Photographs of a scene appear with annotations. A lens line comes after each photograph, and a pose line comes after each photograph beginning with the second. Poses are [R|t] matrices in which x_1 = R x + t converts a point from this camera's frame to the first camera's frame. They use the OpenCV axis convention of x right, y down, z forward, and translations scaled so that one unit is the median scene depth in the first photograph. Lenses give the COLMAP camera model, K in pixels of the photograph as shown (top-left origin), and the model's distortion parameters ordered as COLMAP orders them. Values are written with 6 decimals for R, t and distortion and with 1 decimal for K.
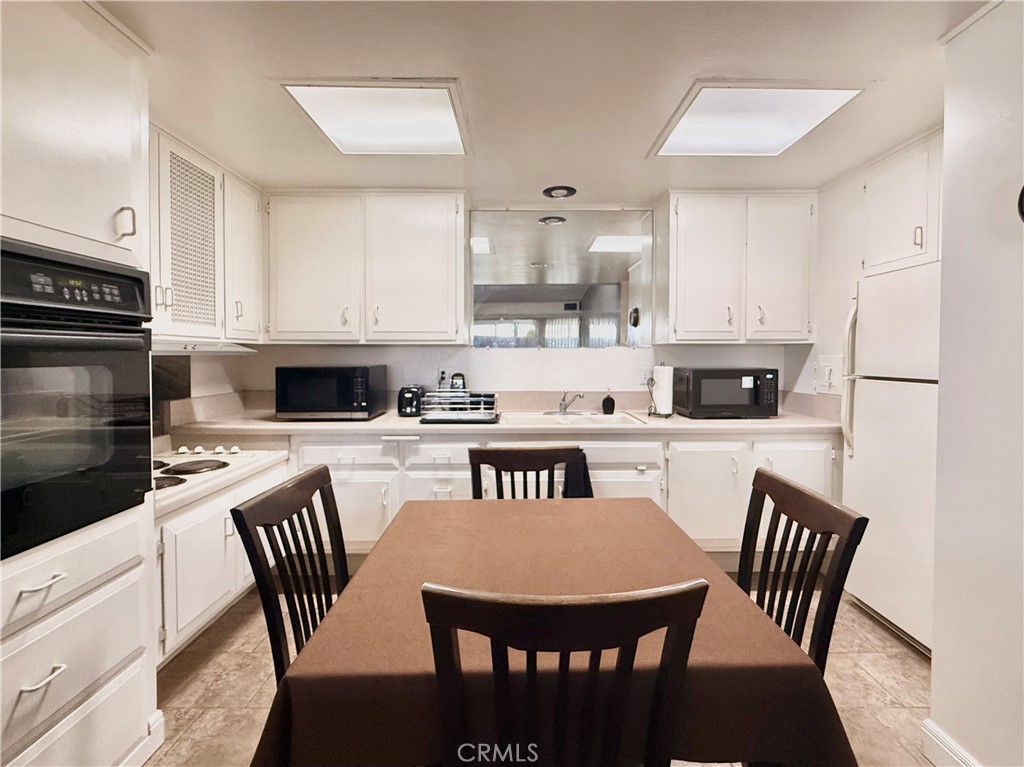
lens RADIAL K [[451.2, 0, 511.8], [0, 451.2, 366.1], [0, 0, 1]] dist [-0.000123, 0.000068]
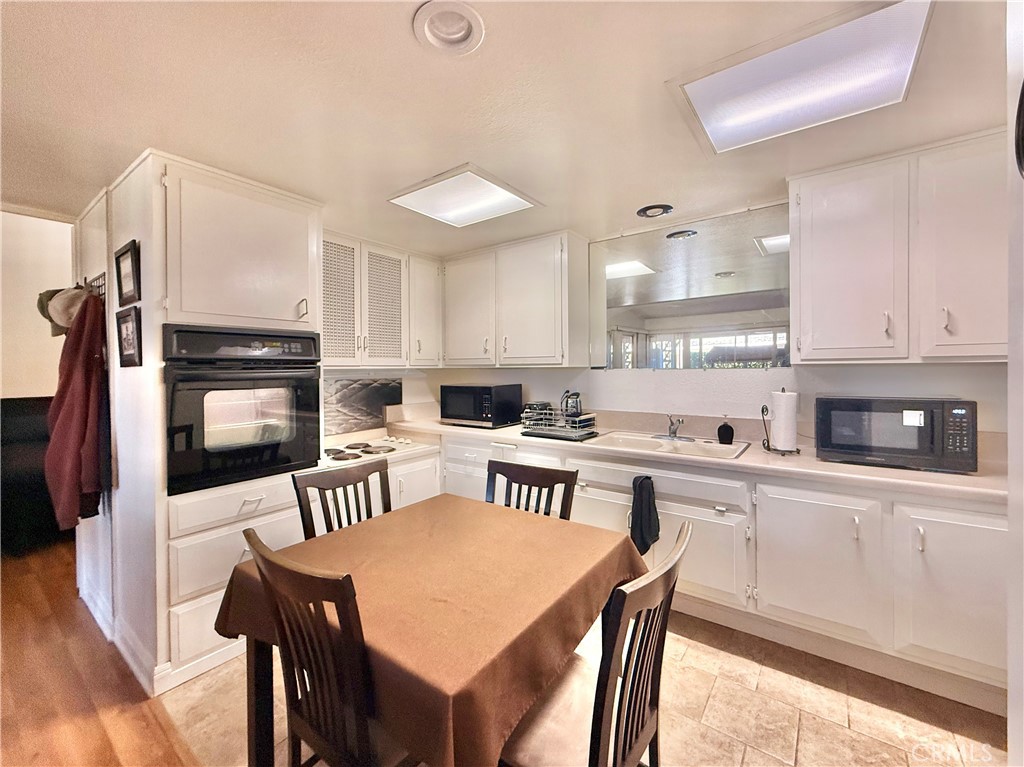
lens RADIAL K [[418.4, 0, 505.1], [0, 418.4, 372.2], [0, 0, 1]] dist [-0.000216, 0.000065]
pose [[0.795774, -0.001568, -0.605592, 0.410654], [-0.005845, 0.999930, -0.010270, -0.025994], [0.605566, 0.011712, 0.795709, 0.088105]]
